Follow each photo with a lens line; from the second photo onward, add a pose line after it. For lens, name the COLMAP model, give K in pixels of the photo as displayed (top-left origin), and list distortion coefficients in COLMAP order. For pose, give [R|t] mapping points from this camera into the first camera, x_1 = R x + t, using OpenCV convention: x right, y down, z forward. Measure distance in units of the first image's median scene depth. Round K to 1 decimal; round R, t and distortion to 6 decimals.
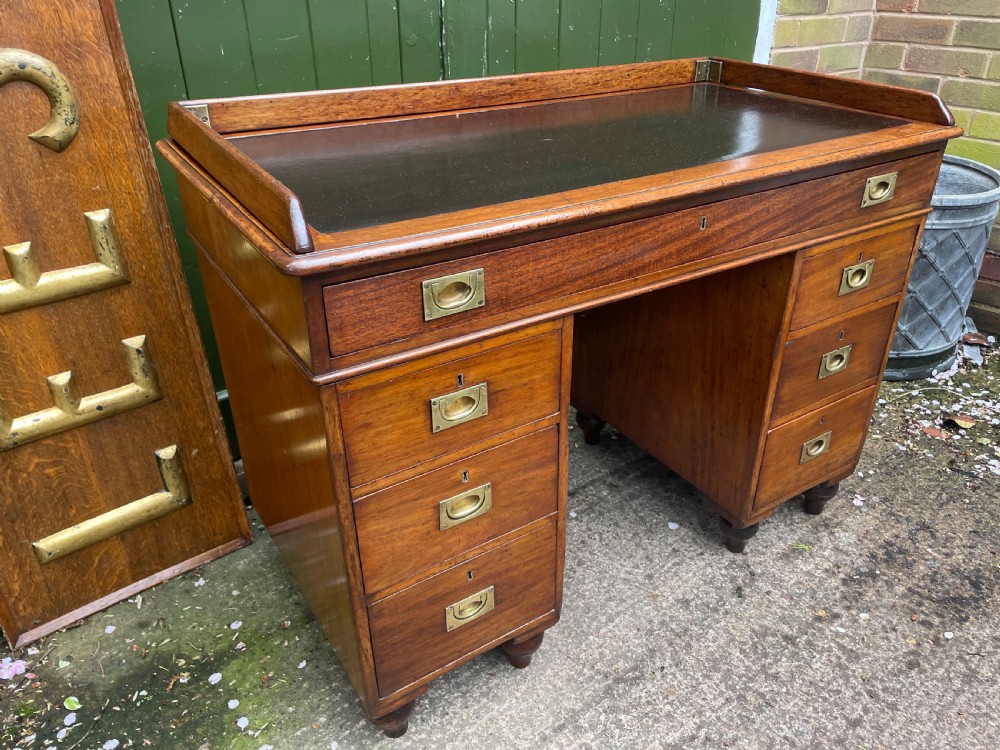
lens RADIAL K [[760.7, 0, 511.2], [0, 760.7, 373.4], [0, 0, 1]] dist [0.080858, -0.110420]
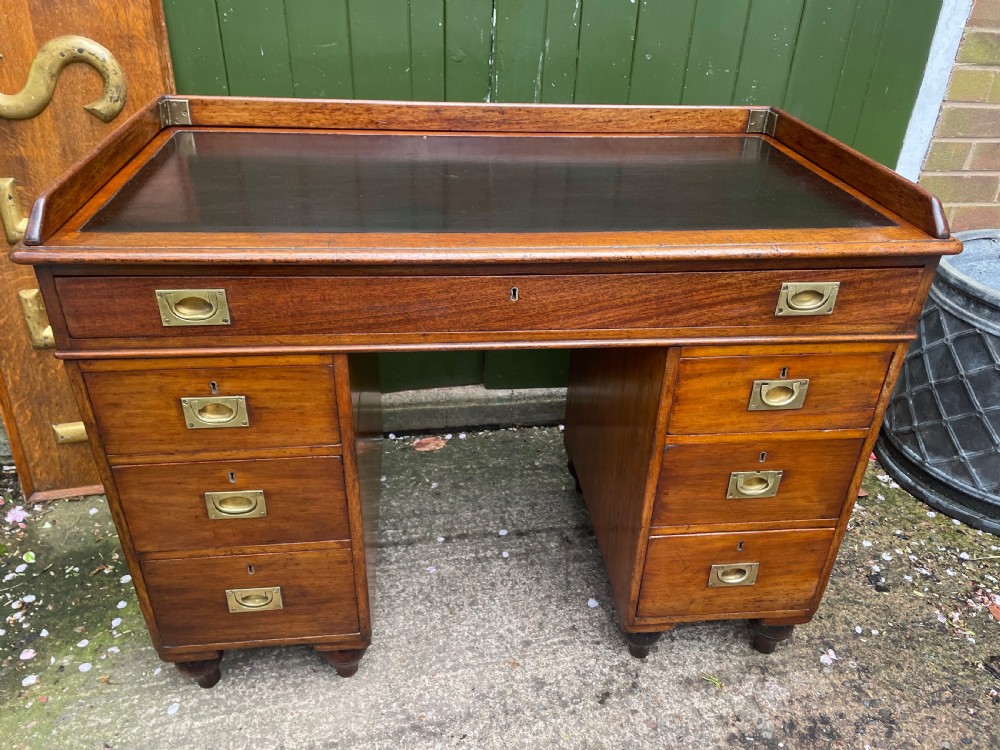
lens RADIAL K [[760.7, 0, 494.8], [0, 760.7, 364.5], [0, 0, 1]] dist [0.080858, -0.110420]
pose [[0.890450, 0.250220, -0.380117, 0.475345], [-0.247476, 0.967218, 0.056961, -0.125877], [0.381909, 0.043348, 0.923183, 0.111380]]
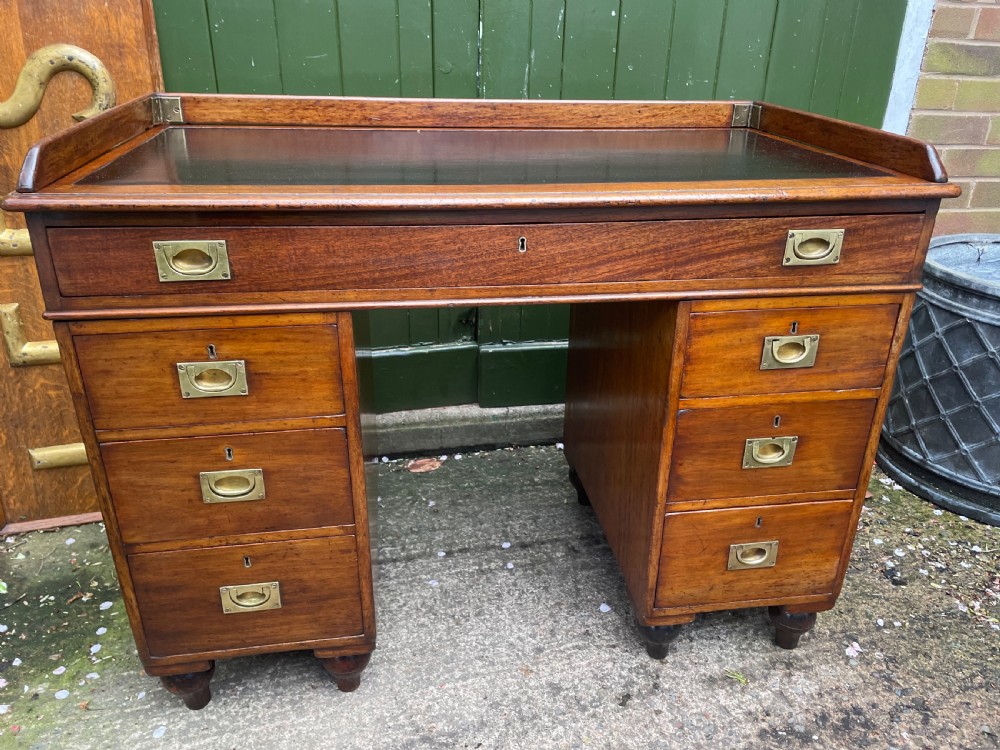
lens RADIAL K [[760.7, 0, 502.3], [0, 760.7, 363.4], [0, 0, 1]] dist [0.080858, -0.110420]
pose [[0.912540, 0.180225, -0.367136, 0.464234], [-0.214521, 0.975198, -0.054486, -0.001998], [0.348211, 0.128479, 0.928570, 0.130016]]
